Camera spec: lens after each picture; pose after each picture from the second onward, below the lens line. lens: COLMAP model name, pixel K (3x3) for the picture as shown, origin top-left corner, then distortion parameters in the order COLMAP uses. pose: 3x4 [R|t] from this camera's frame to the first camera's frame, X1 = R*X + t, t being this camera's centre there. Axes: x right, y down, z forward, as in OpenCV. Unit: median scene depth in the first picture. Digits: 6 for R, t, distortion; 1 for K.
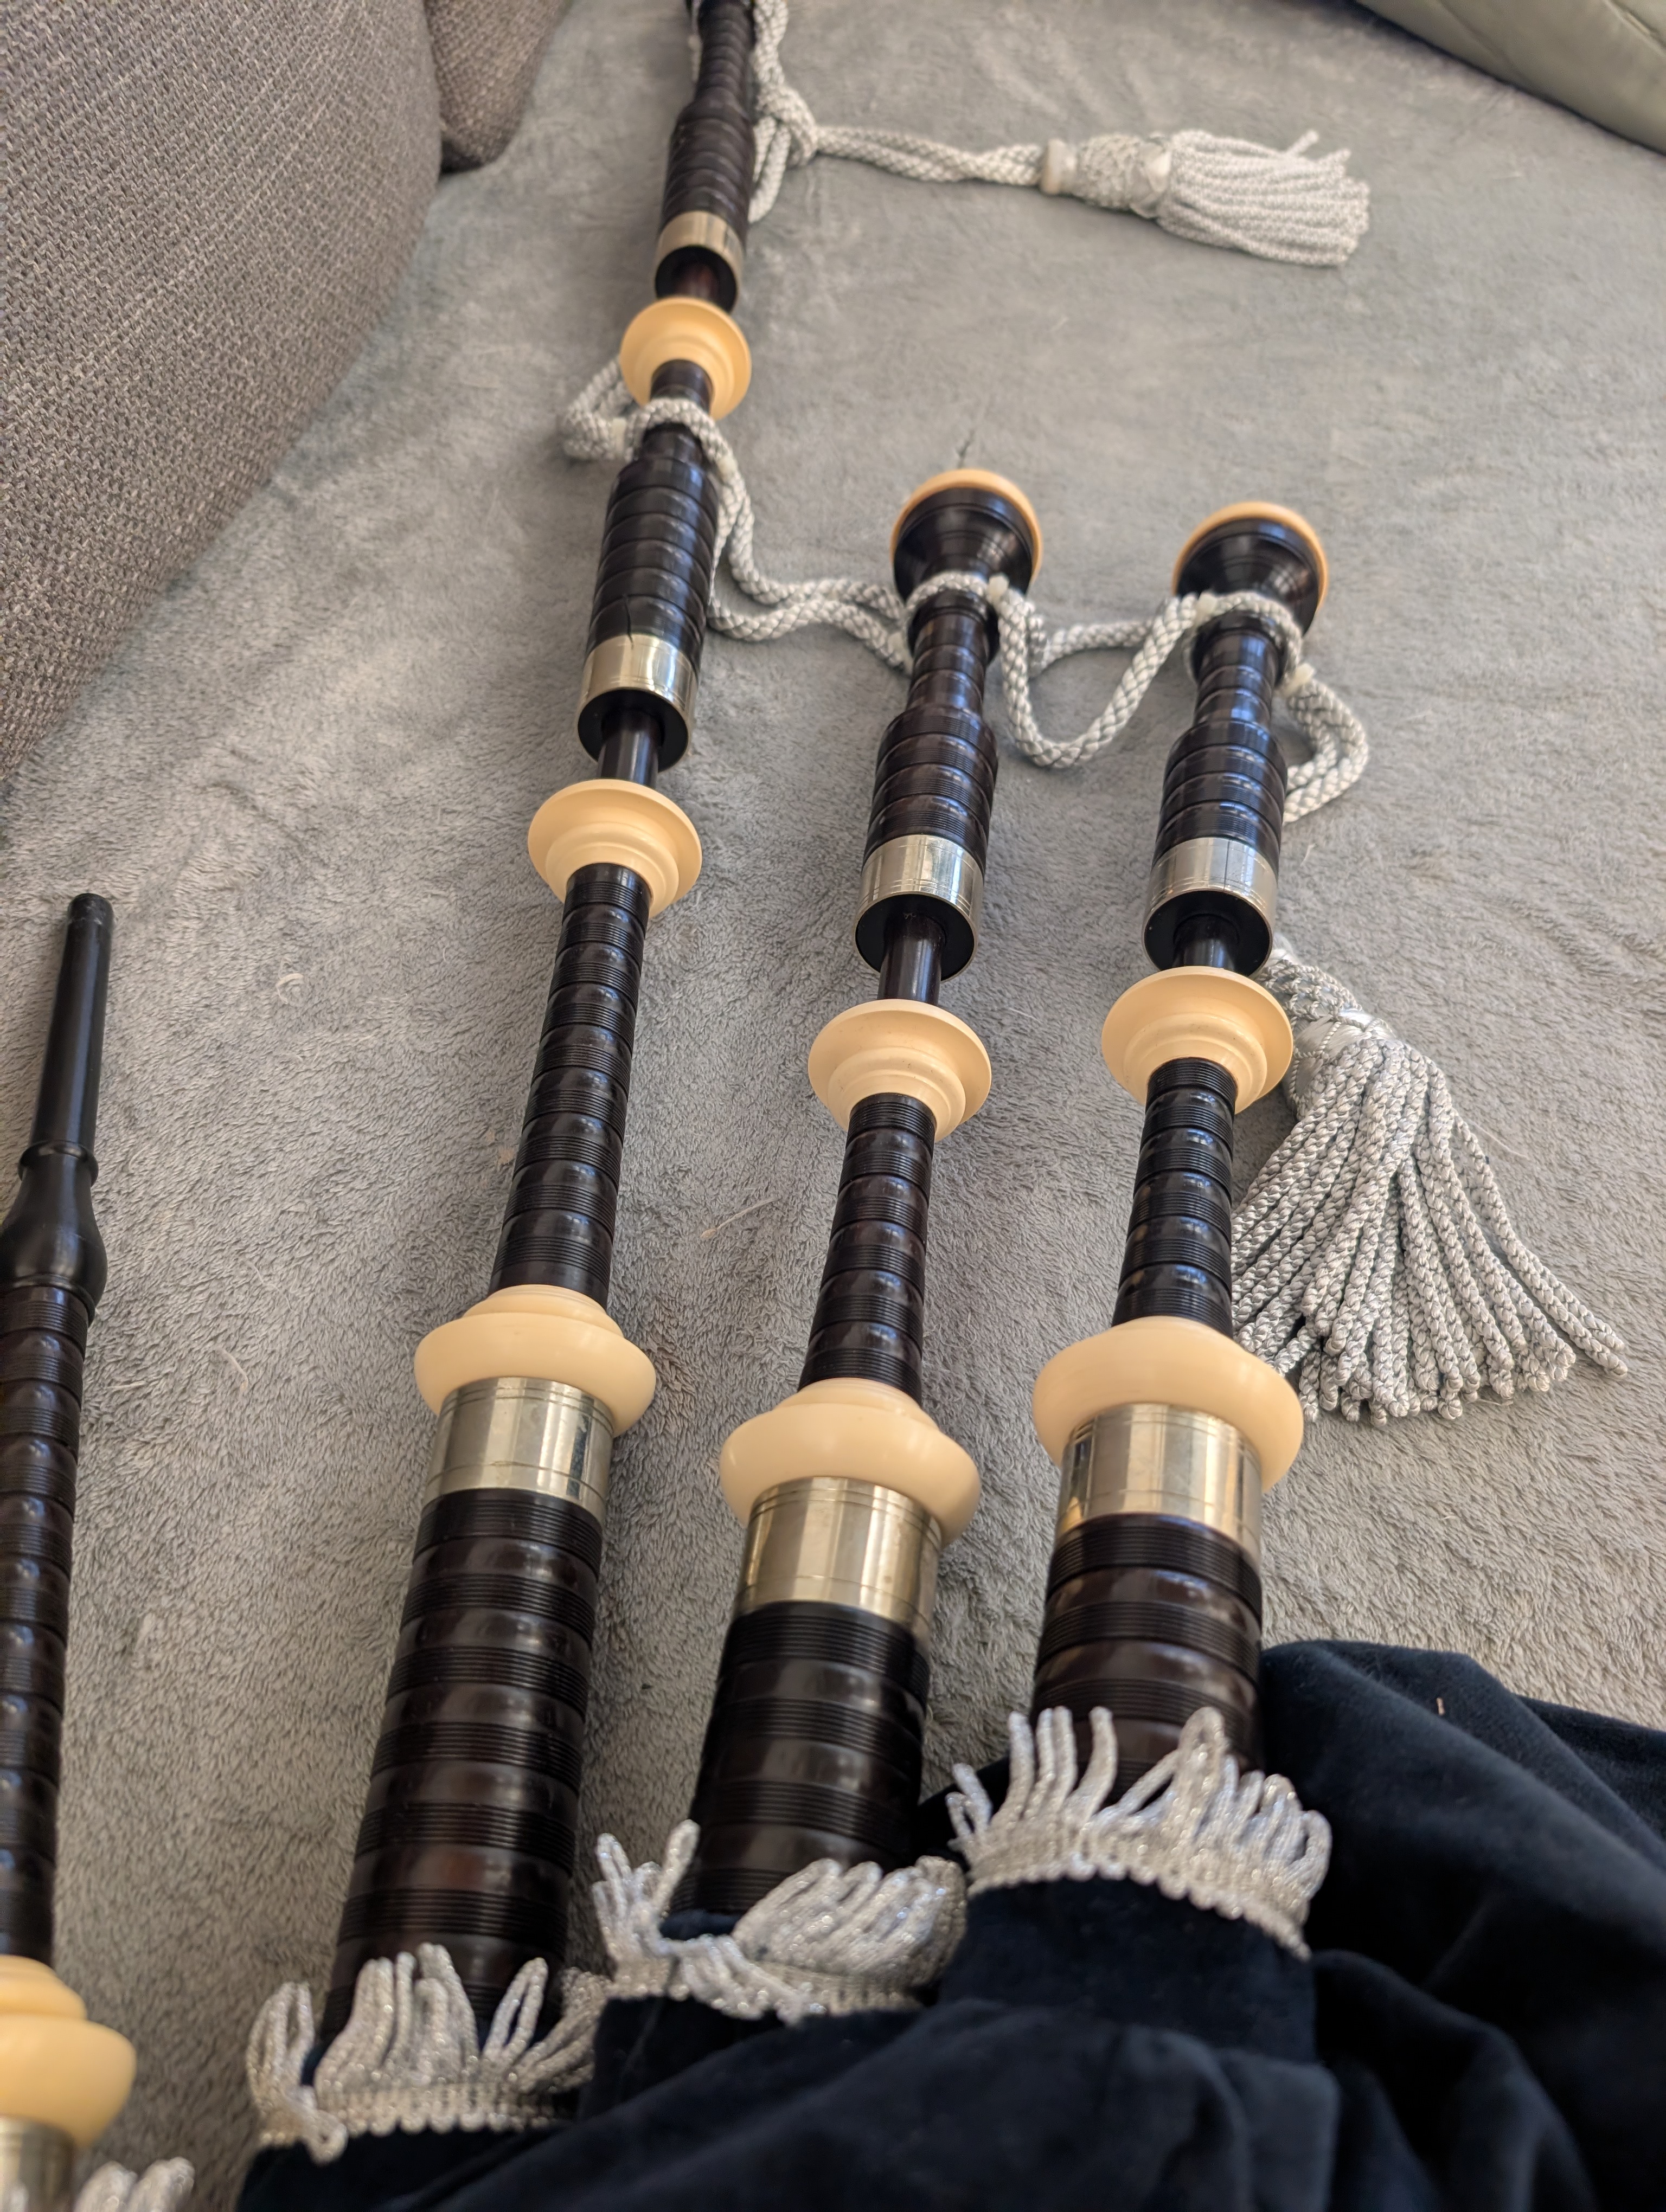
lens RADIAL K [[1718.7, 0, 831.8], [0, 1718.7, 1076.3], [0, 0, 1]] dist [-0.025771, 0.000441]
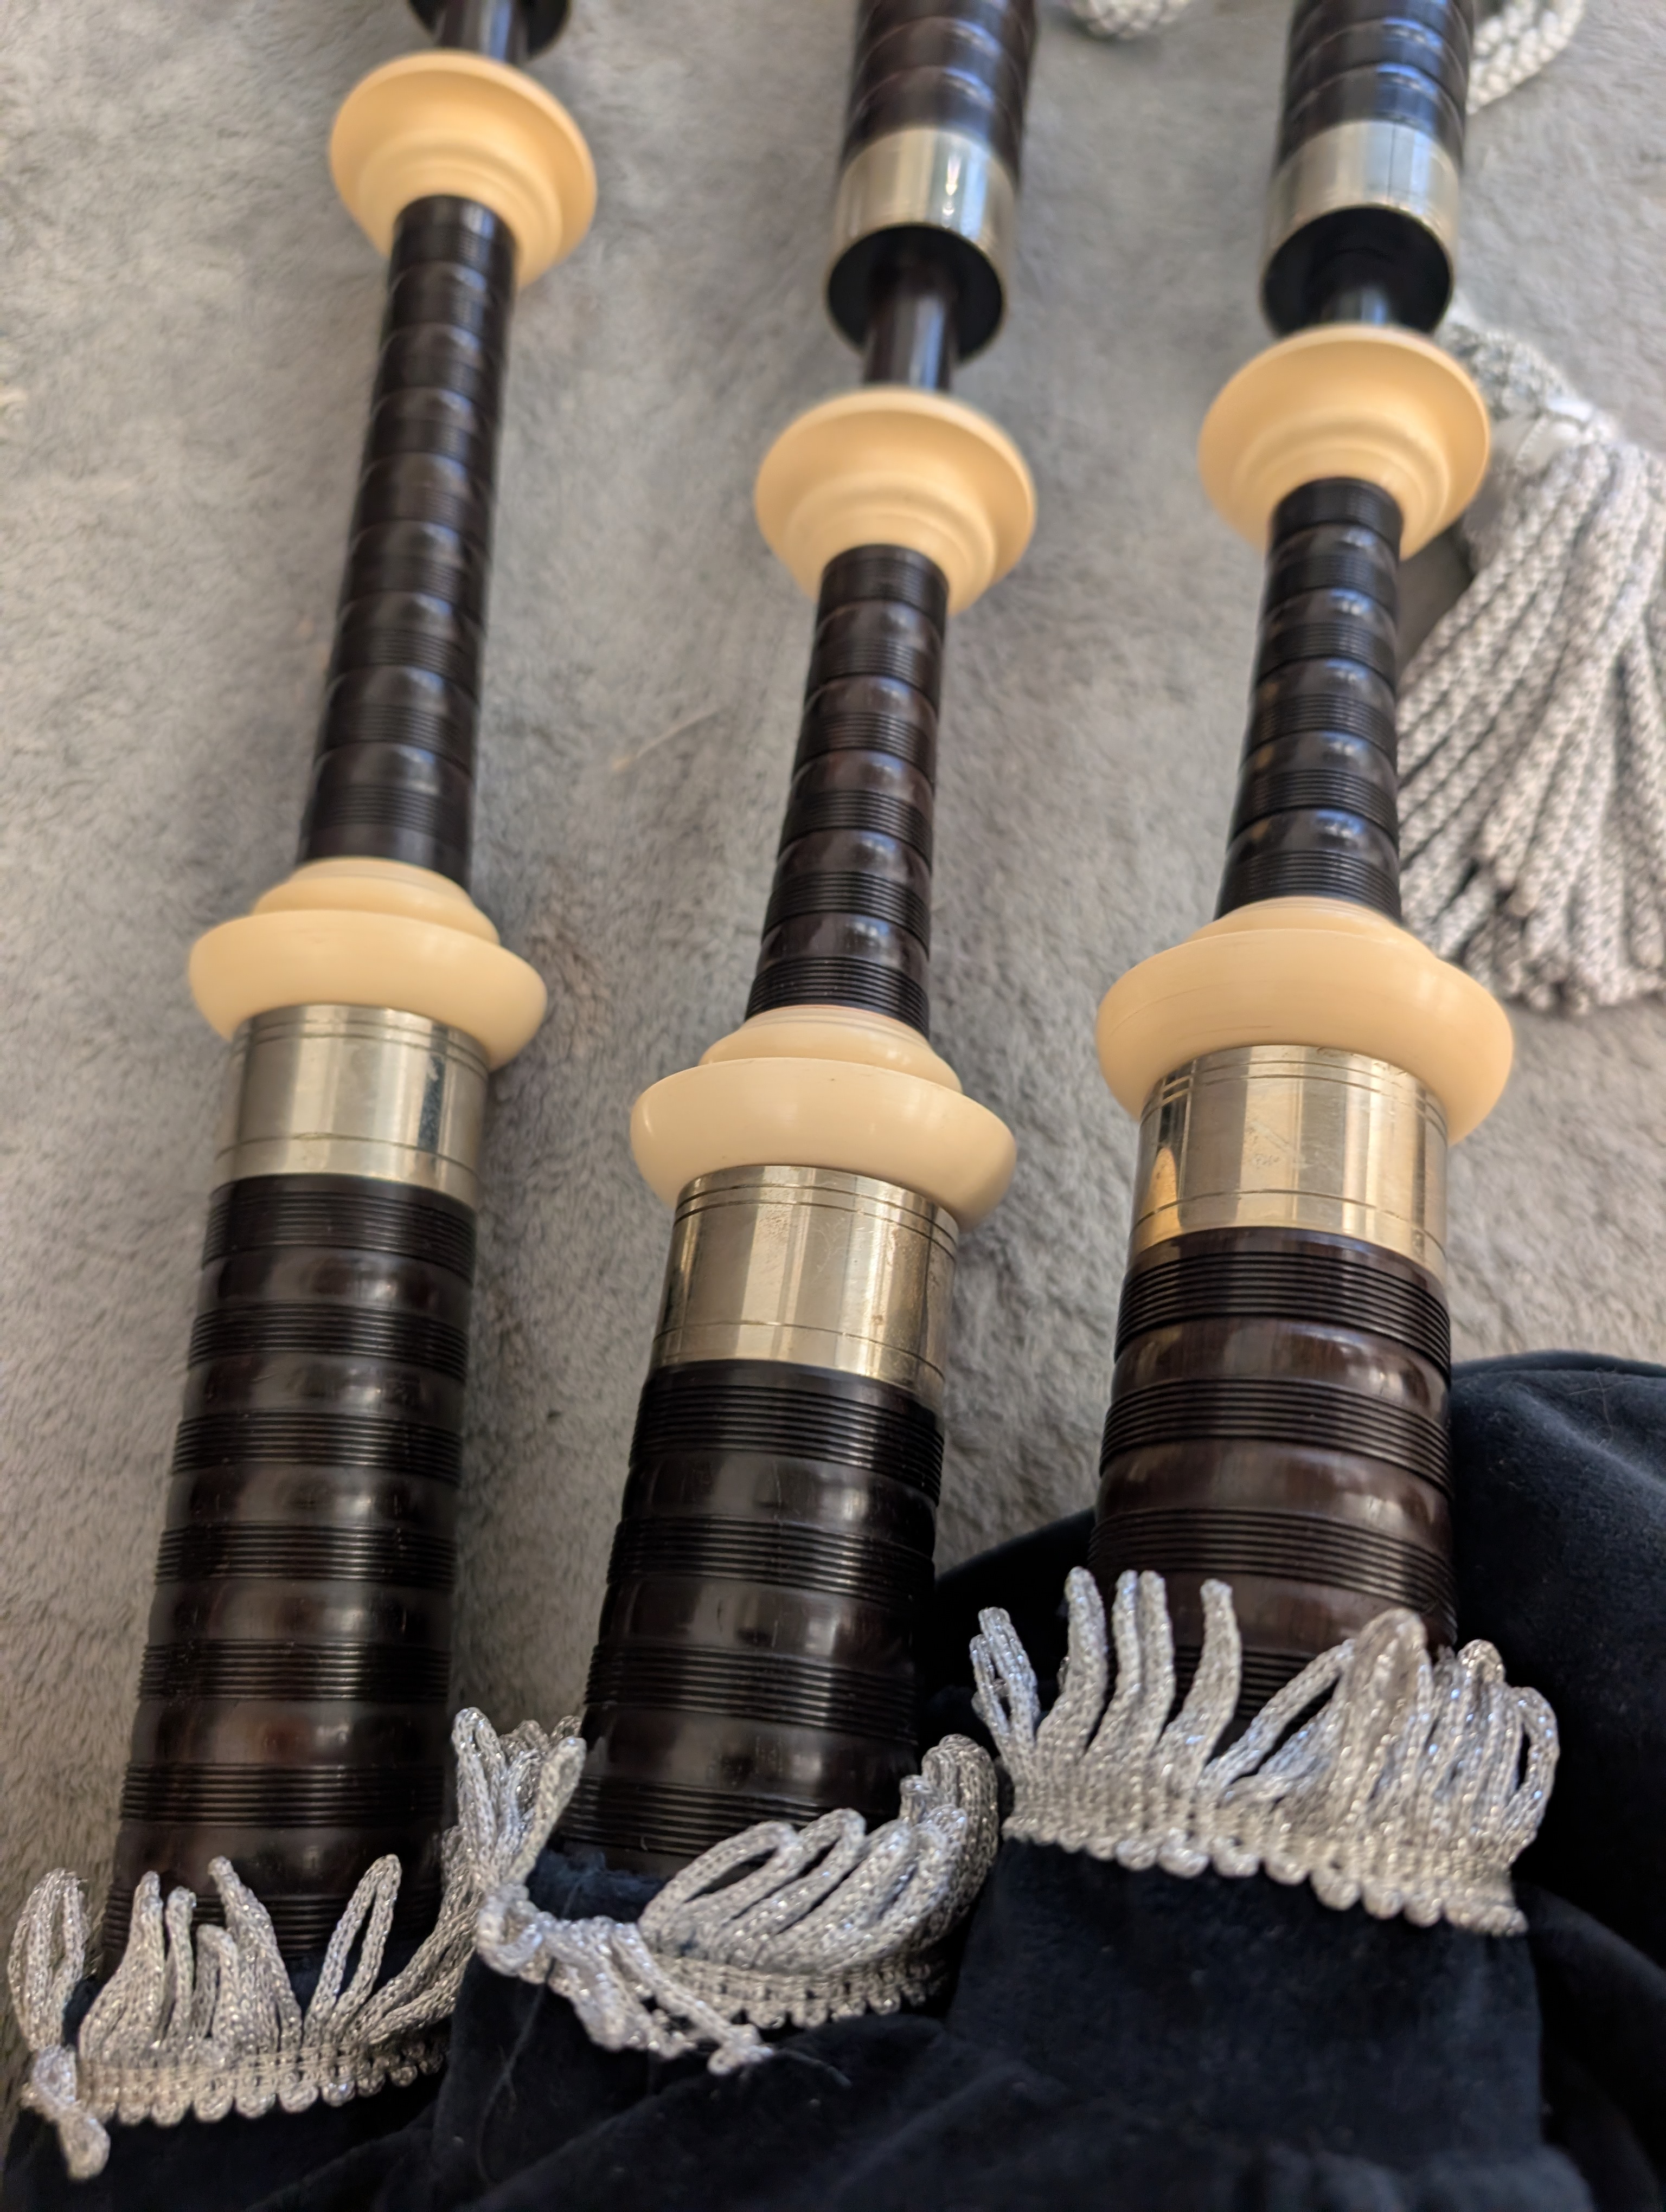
lens RADIAL K [[1718.7, 0, 831.8], [0, 1718.7, 1076.3], [0, 0, 1]] dist [-0.025771, 0.000441]
pose [[0.999552, -0.024950, -0.016522, 0.023315], [0.028847, 0.950203, 0.310294, -0.001459], [0.007957, -0.310632, 0.950497, 0.332961]]
